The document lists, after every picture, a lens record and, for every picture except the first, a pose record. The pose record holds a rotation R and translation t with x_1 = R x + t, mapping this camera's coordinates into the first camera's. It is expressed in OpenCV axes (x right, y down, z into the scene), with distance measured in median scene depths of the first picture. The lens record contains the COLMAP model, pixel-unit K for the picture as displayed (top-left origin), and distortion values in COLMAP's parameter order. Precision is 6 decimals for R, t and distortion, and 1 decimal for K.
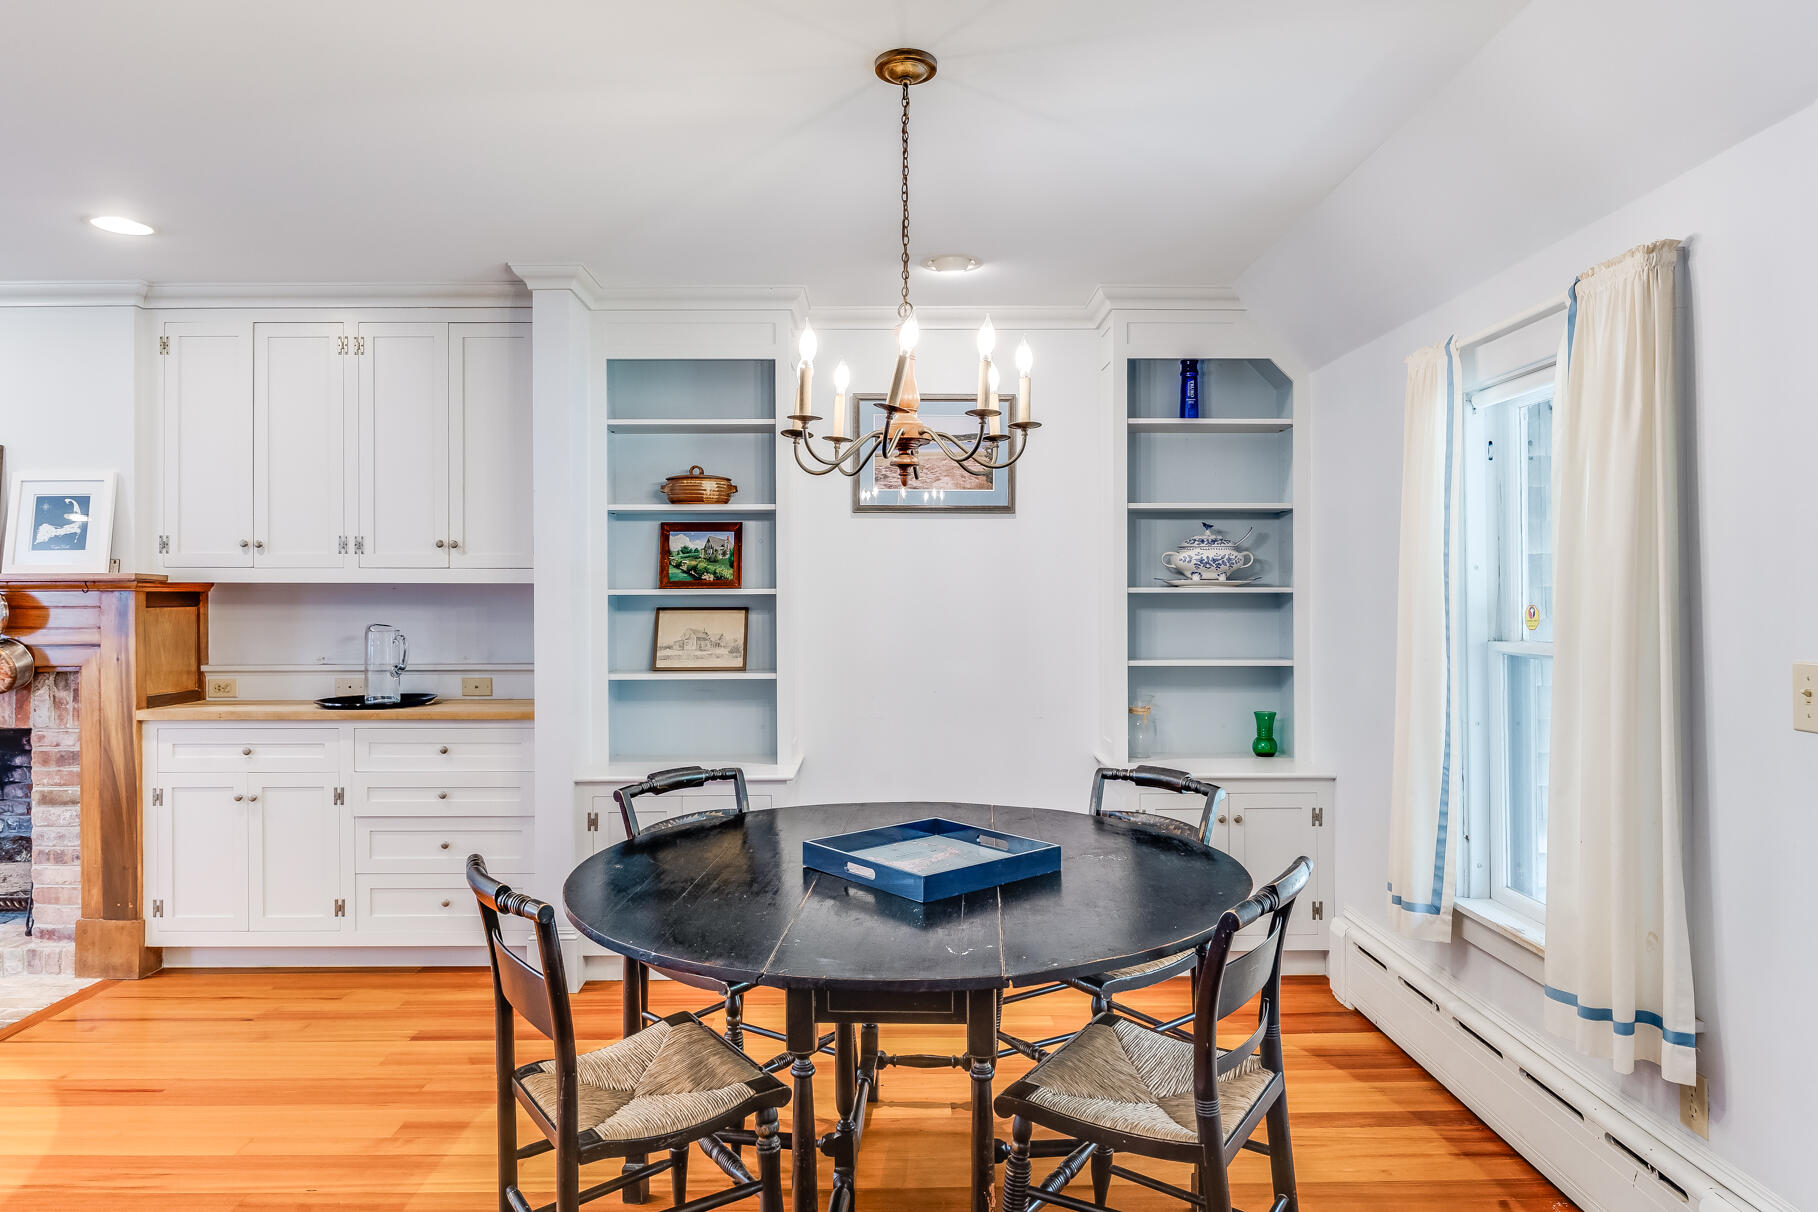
lens RADIAL K [[1101.6, 0, 905.8], [0, 1101.6, 595.5], [0, 0, 1]] dist [-0.006400, -0.001513]
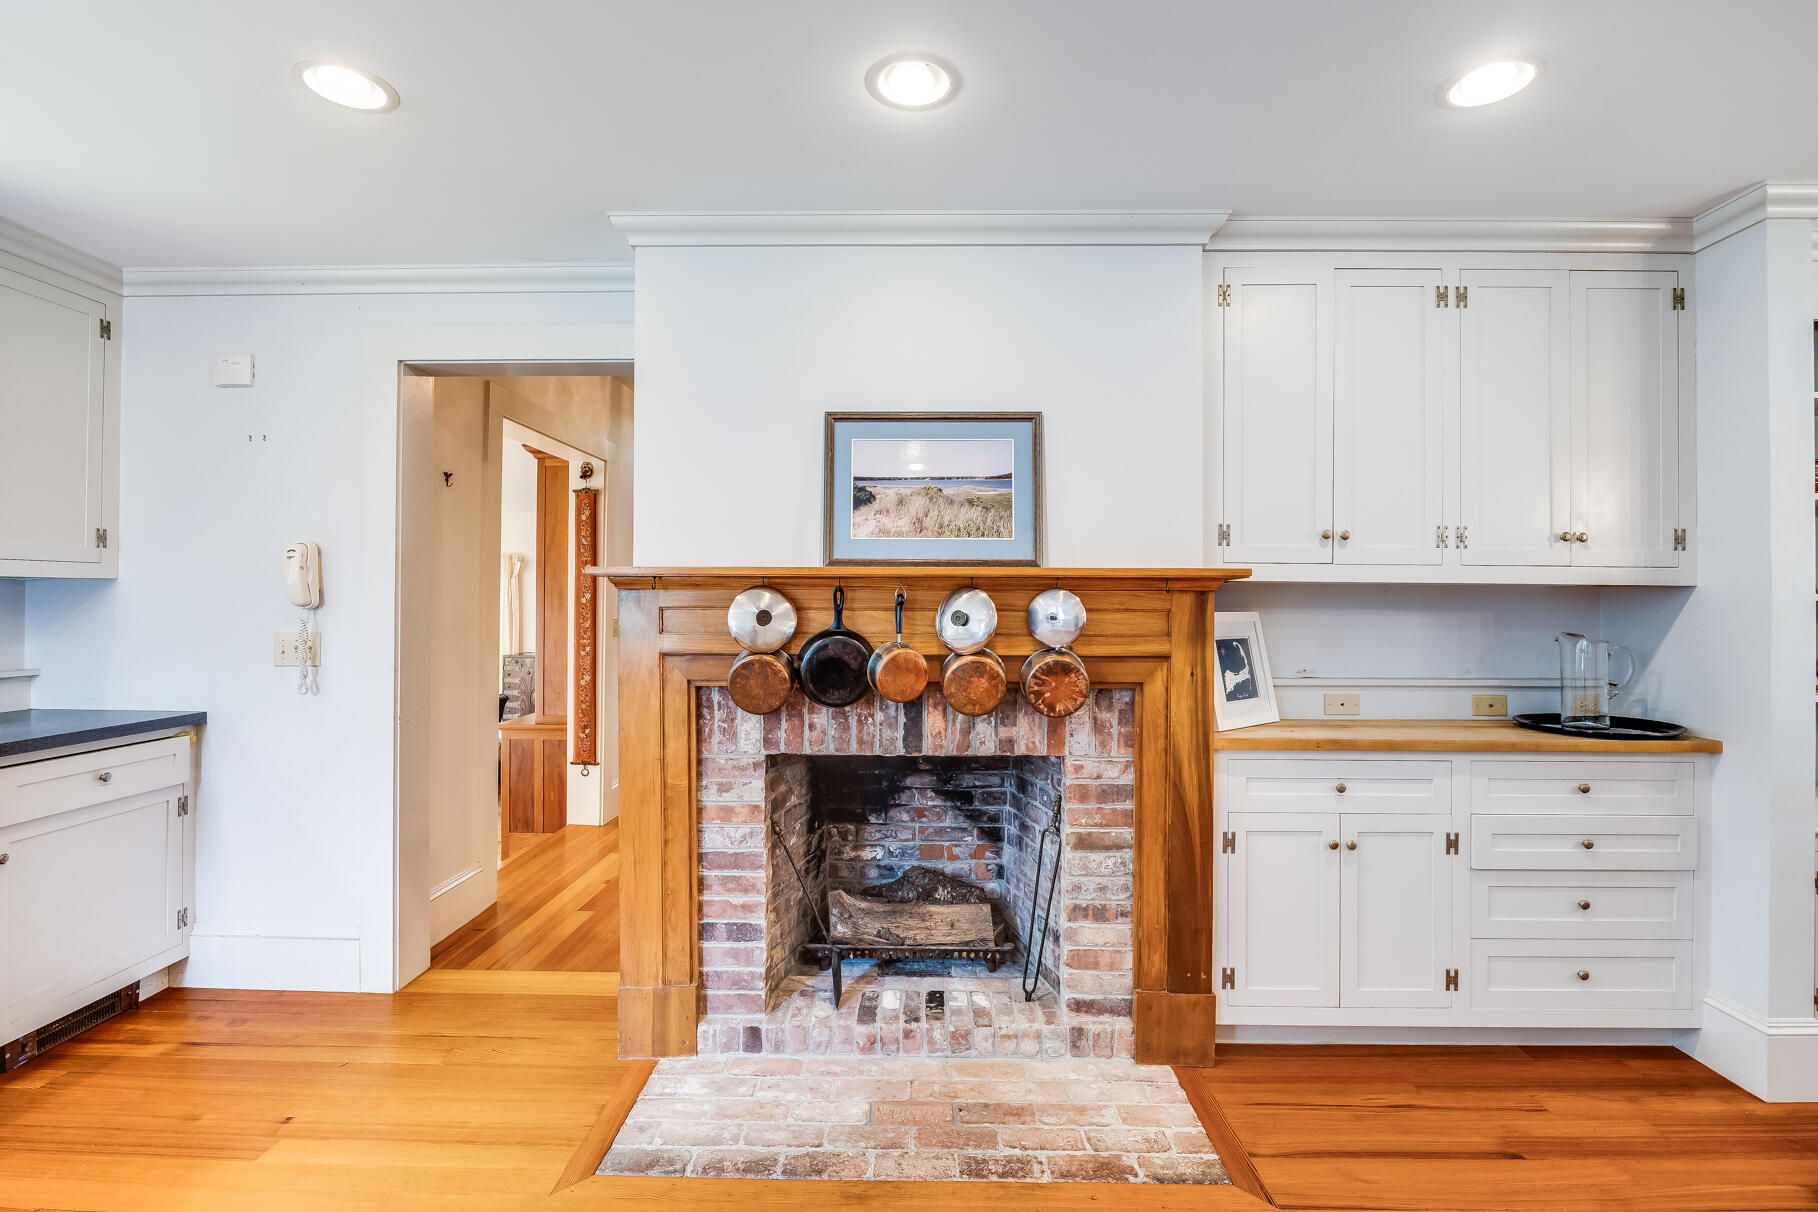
lens RADIAL K [[795.2, 0, 907.7], [0, 795.2, 604.4], [0, 0, 1]] dist [-0.007784, 0.000161]
pose [[0.999750, 0.007827, -0.020924, -0.907688], [-0.007855, 0.999968, -0.001245, 0.008225], [0.020914, 0.001409, 0.999780, 0.400131]]
